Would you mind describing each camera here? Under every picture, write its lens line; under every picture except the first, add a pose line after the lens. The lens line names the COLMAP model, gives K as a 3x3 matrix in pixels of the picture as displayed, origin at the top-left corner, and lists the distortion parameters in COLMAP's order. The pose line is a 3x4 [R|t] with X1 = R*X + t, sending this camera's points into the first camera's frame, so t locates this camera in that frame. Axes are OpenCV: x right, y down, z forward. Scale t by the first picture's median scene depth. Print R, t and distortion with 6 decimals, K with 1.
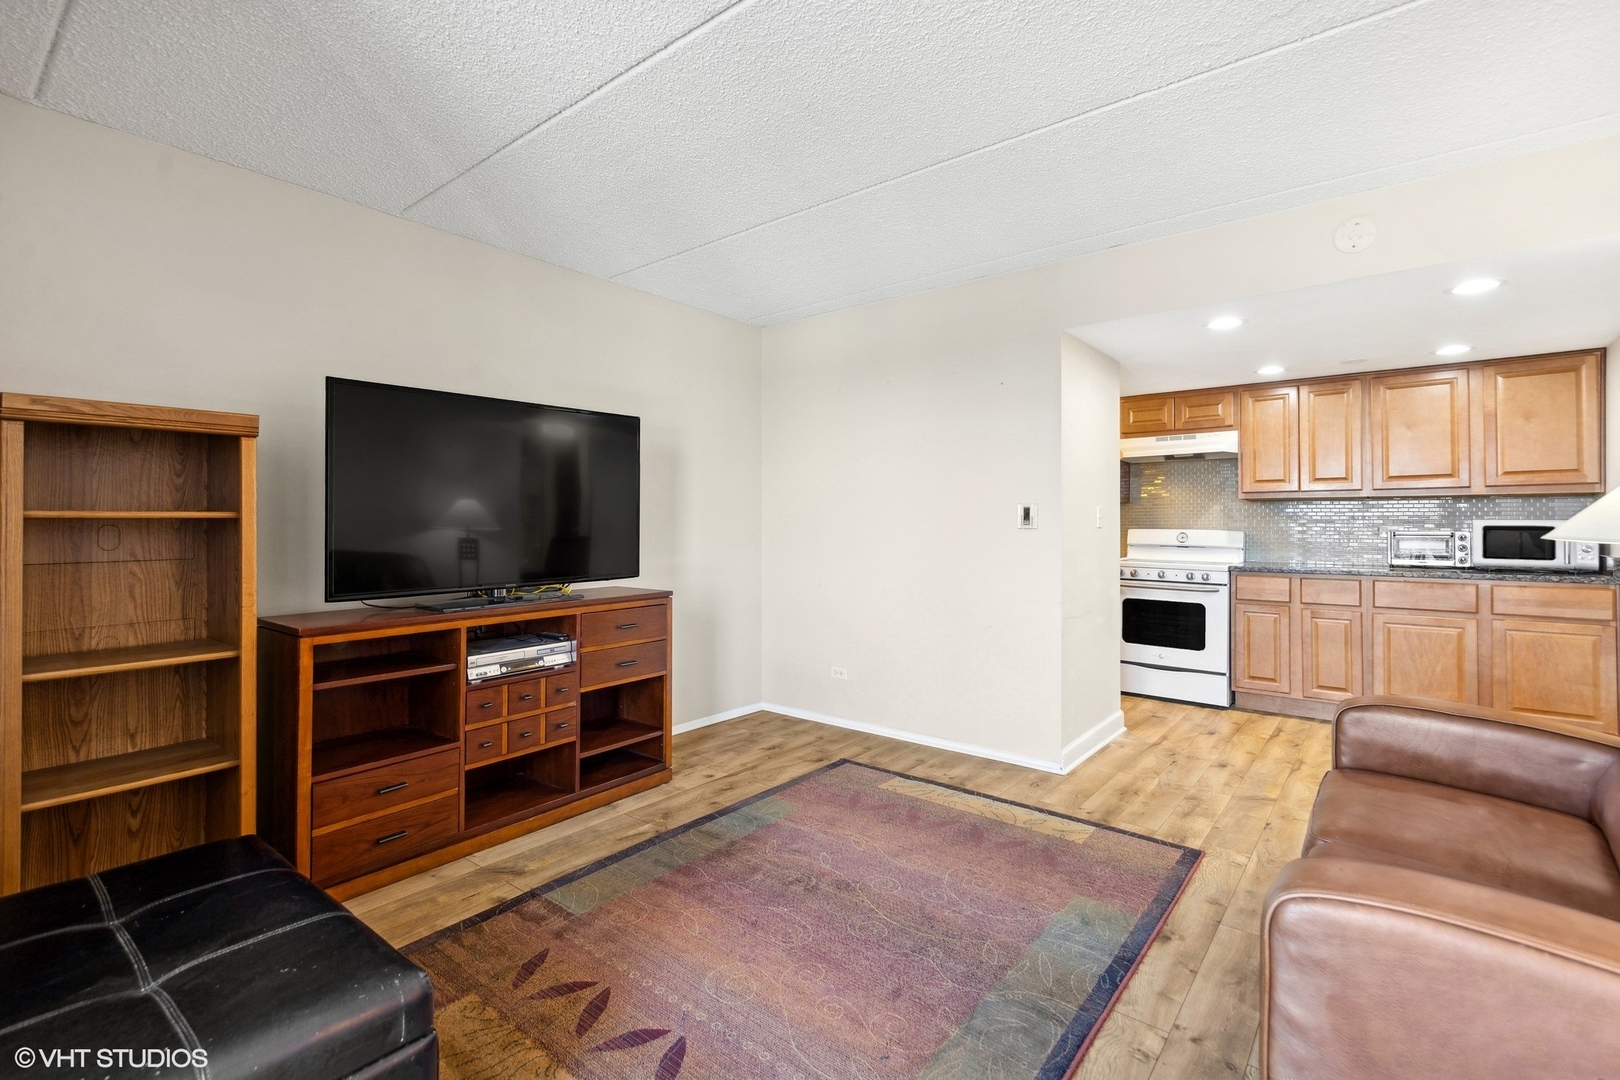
lens RADIAL K [[736.1, 0, 801.3], [0, 736.1, 523.9], [0, 0, 1]] dist [0.001942, 0.001990]
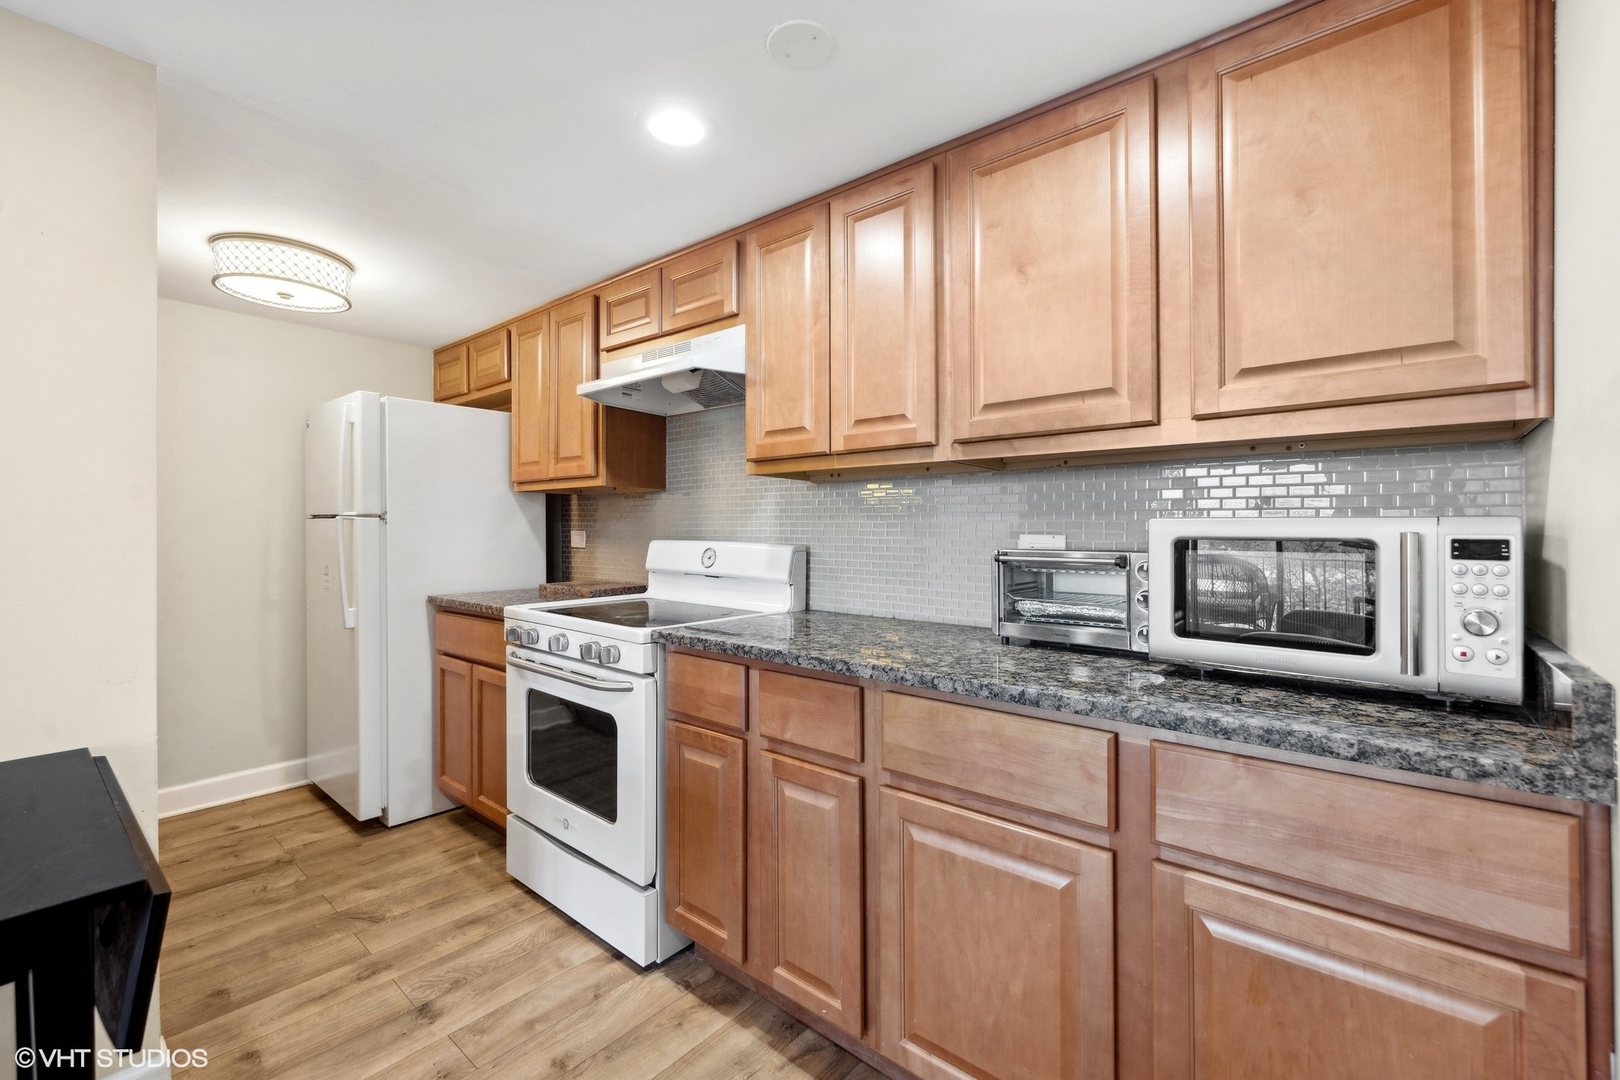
lens RADIAL K [[688.6, 0, 808.2], [0, 688.6, 531.4], [0, 0, 1]] dist [0.010537, -0.000085]
pose [[0.999710, 0.004559, -0.023667, 0.944481], [-0.004748, 0.999957, -0.007951, 0.004925], [0.023630, 0.008061, 0.999688, 0.849053]]
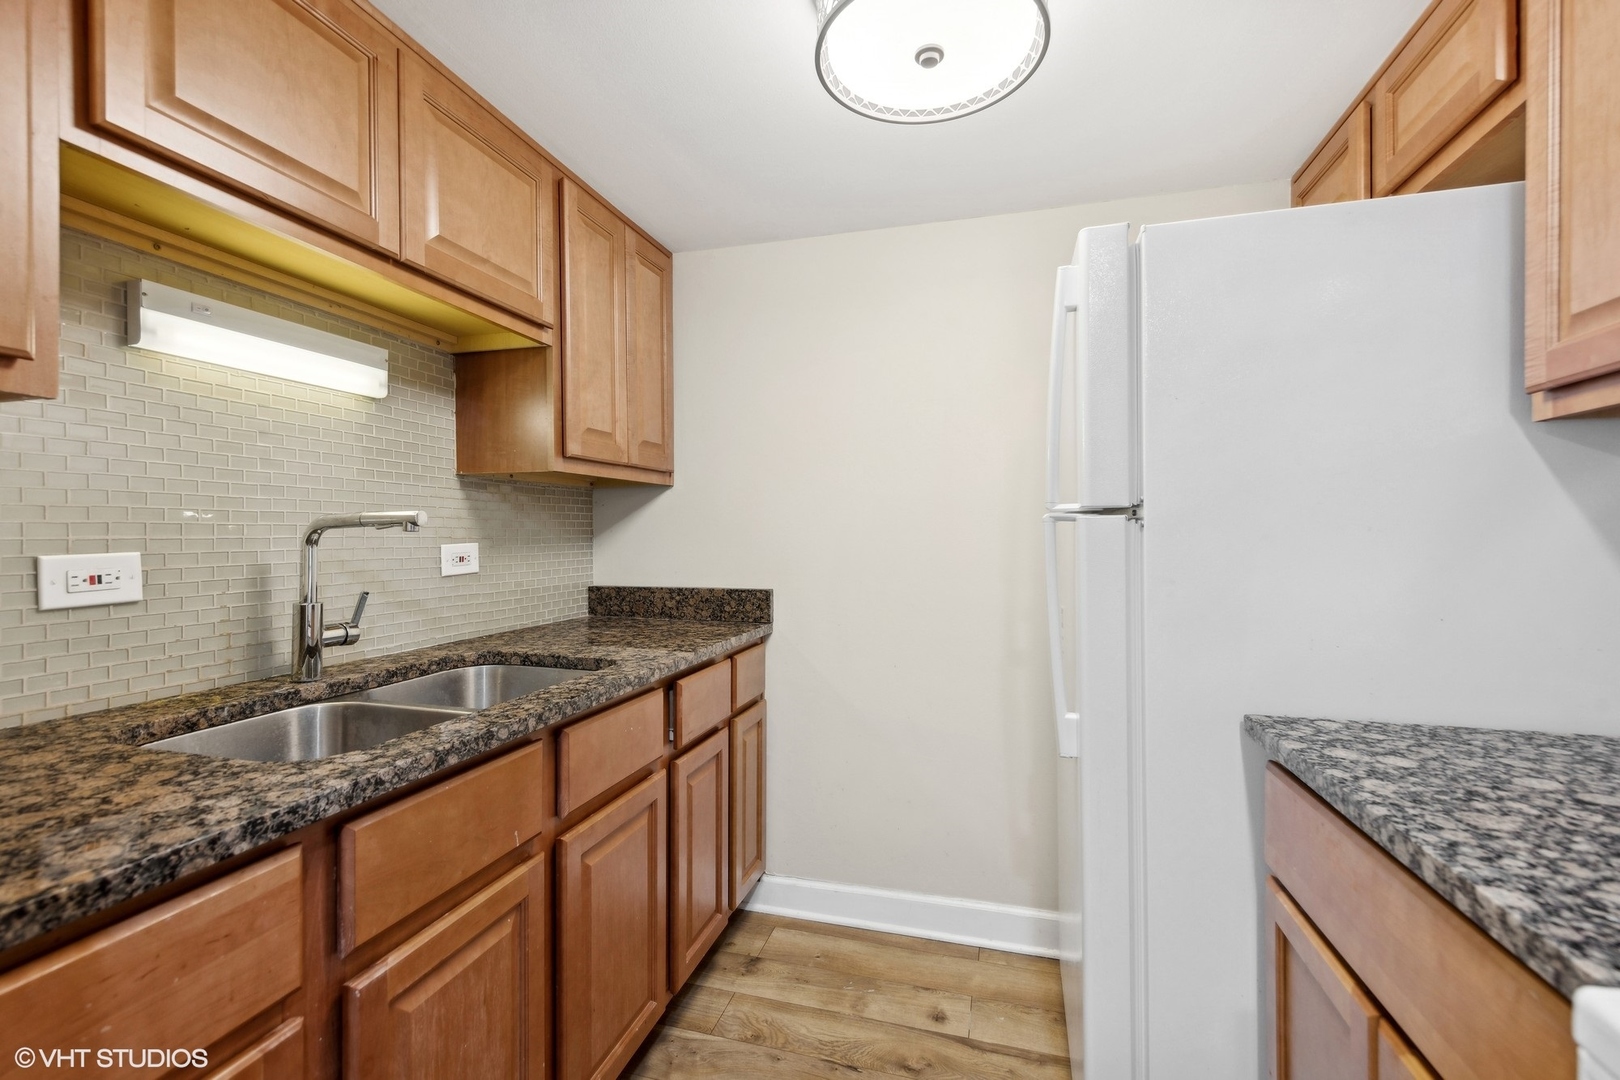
lens RADIAL K [[688.6, 0, 810.2], [0, 688.6, 542.7], [0, 0, 1]] dist [0.010537, -0.000085]
pose [[0.392986, 0.005845, -0.919526, 0.682030], [-0.007792, 0.999965, 0.003026, -0.000485], [0.919511, 0.005976, 0.393018, 1.360752]]
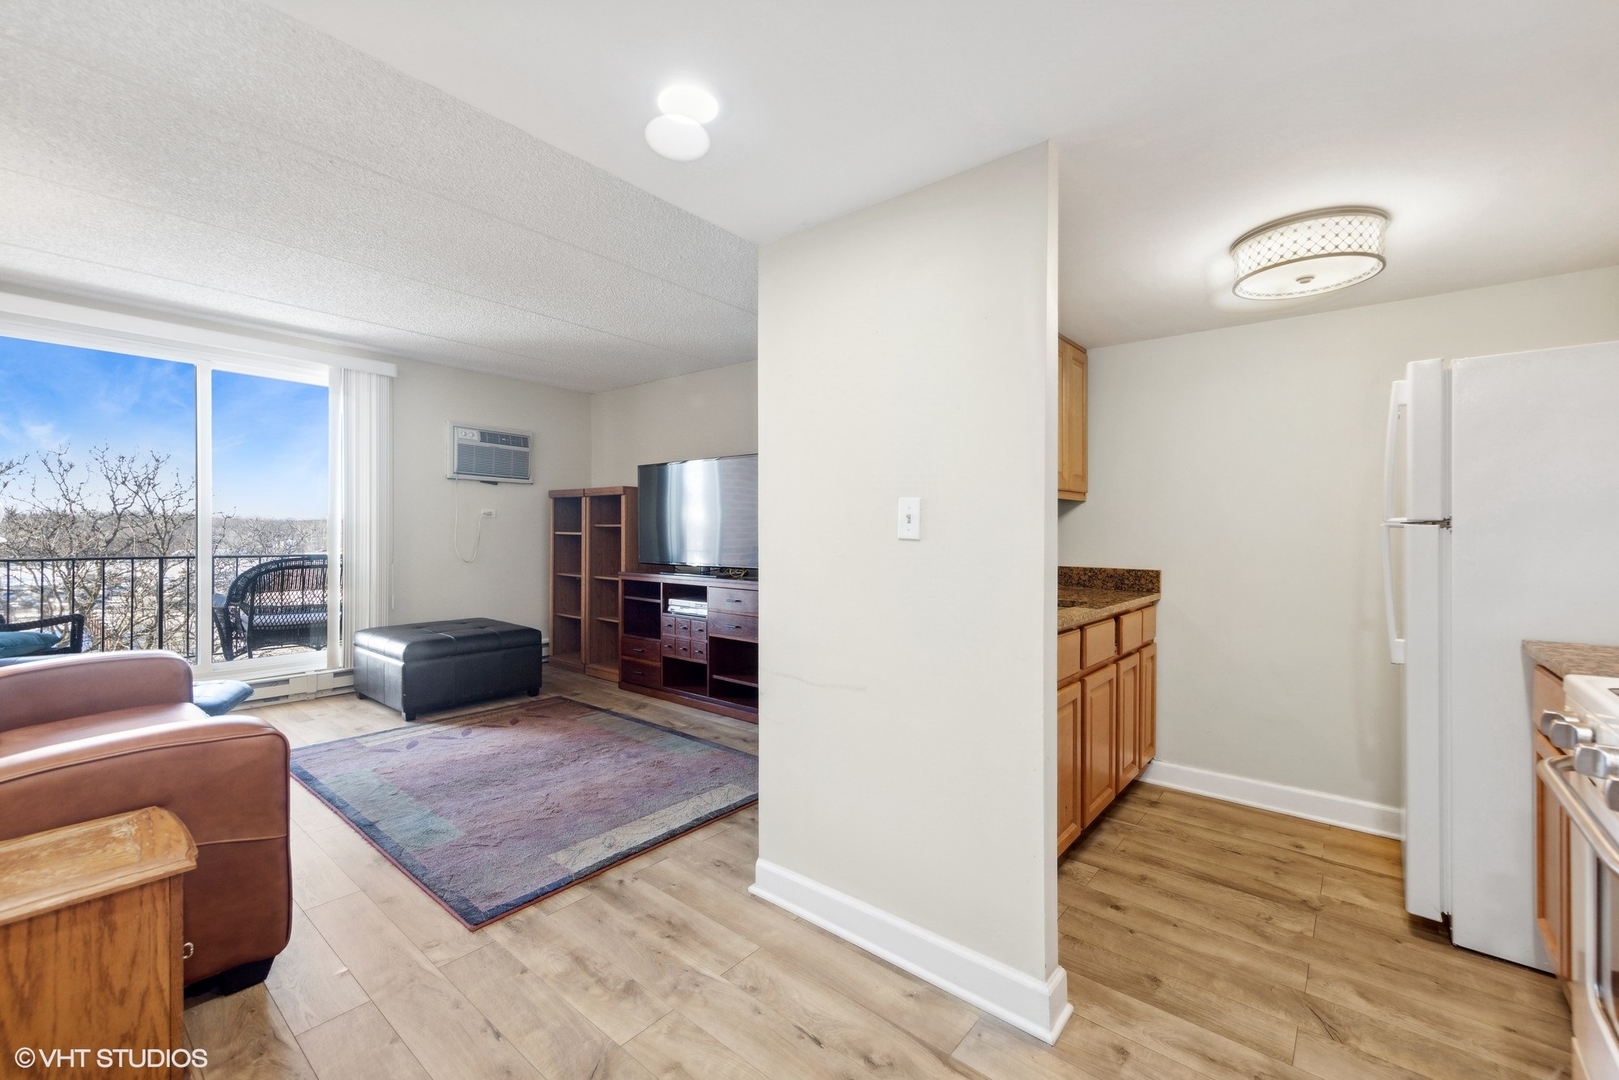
lens RADIAL K [[668.6, 0, 812.3], [0, 668.6, 535.3], [0, 0, 1]] dist [0.011166, -0.000579]
pose [[-0.007232, 0.002824, -0.999970, 1.023733], [-0.018558, 0.999823, 0.002958, 0.003019], [0.999802, 0.018579, -0.007178, 1.095120]]
